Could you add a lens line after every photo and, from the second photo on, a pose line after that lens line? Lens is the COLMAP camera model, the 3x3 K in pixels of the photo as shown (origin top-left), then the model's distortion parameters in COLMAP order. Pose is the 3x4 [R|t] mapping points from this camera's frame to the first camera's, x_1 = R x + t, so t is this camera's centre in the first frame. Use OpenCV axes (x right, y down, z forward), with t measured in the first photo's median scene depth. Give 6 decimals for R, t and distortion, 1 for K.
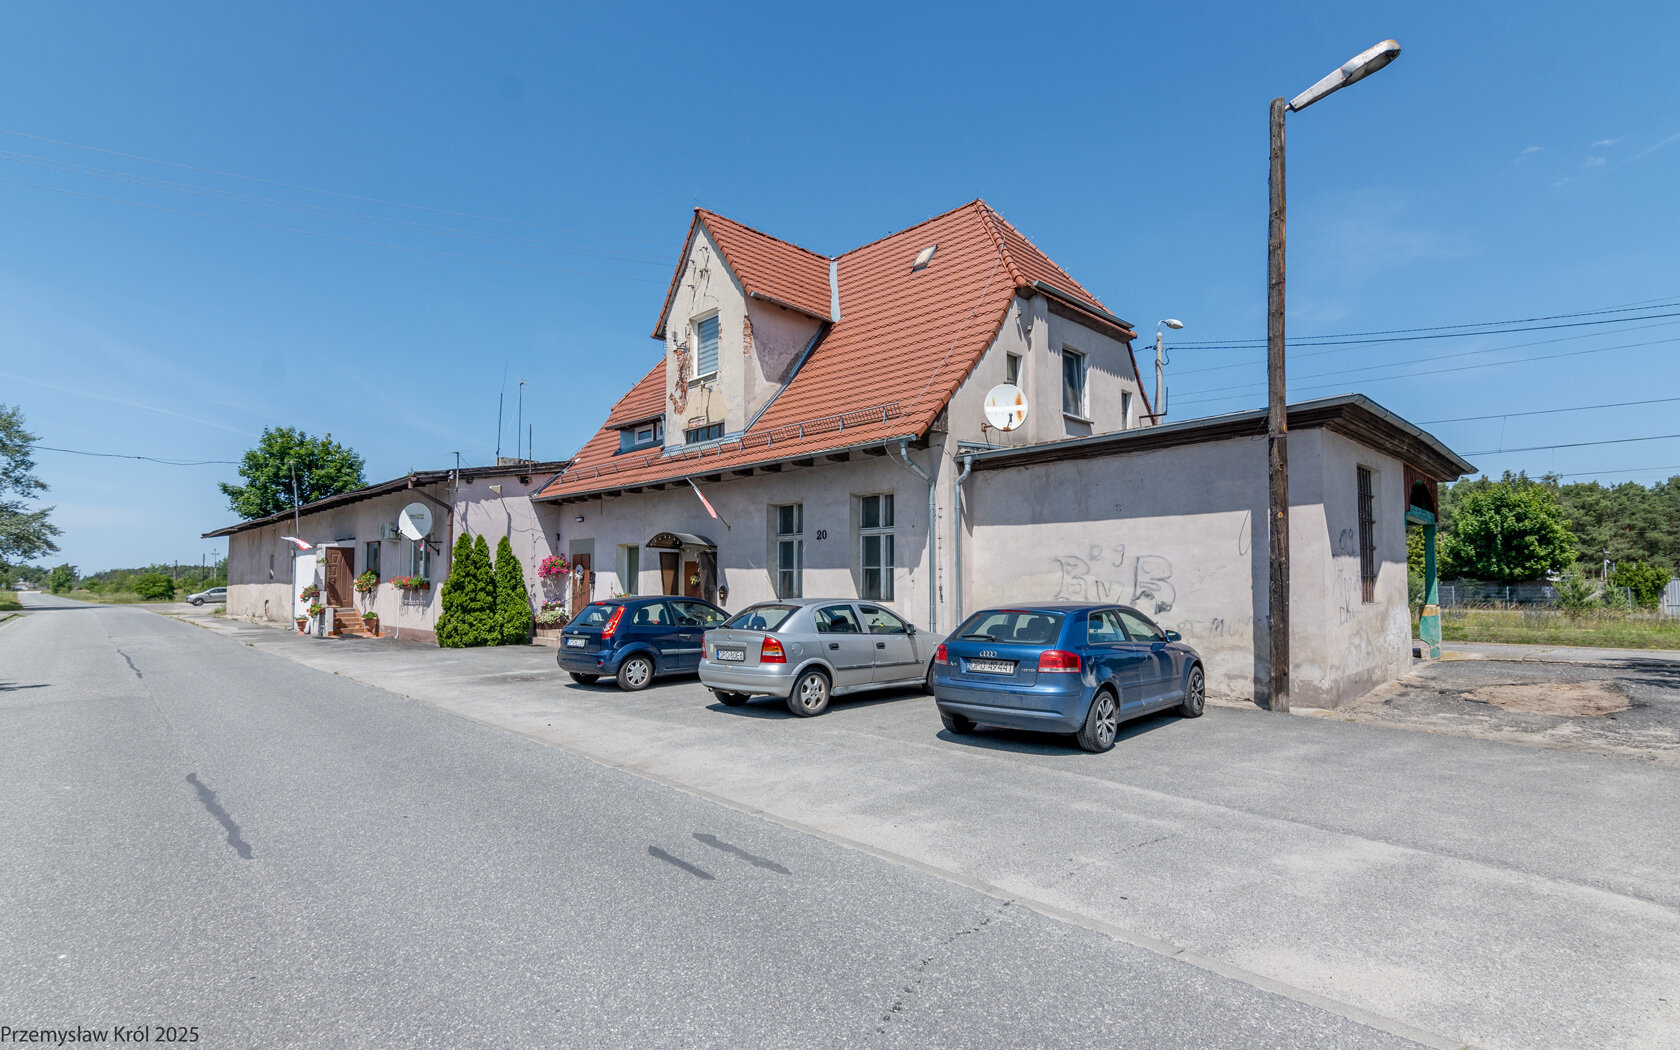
lens RADIAL K [[874.3, 0, 792.8], [0, 874.3, 572.7], [0, 0, 1]] dist [-0.002878, 0.000624]
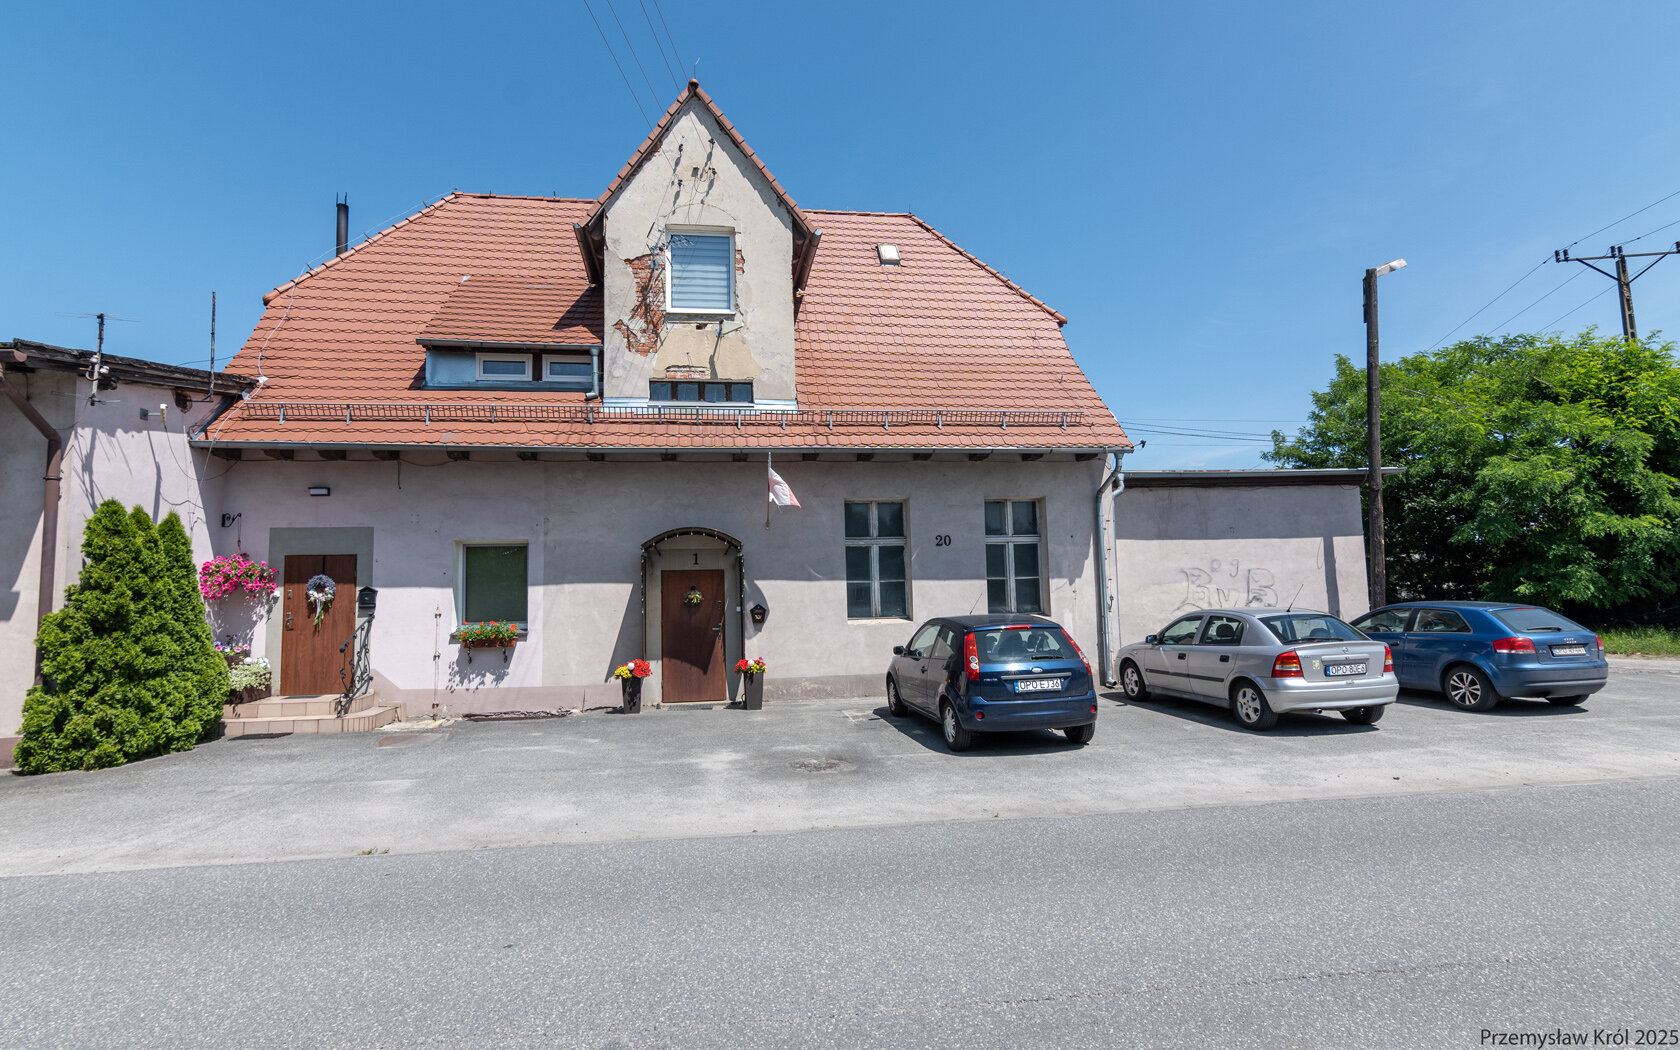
lens RADIAL K [[874.3, 0, 834.8], [0, 874.3, 529.8], [0, 0, 1]] dist [-0.002878, 0.000624]
pose [[0.531306, 0.049158, 0.845753, -0.626554], [0.008233, 0.997968, -0.063177, -0.000121], [-0.847140, 0.040530, 0.529822, 0.520692]]
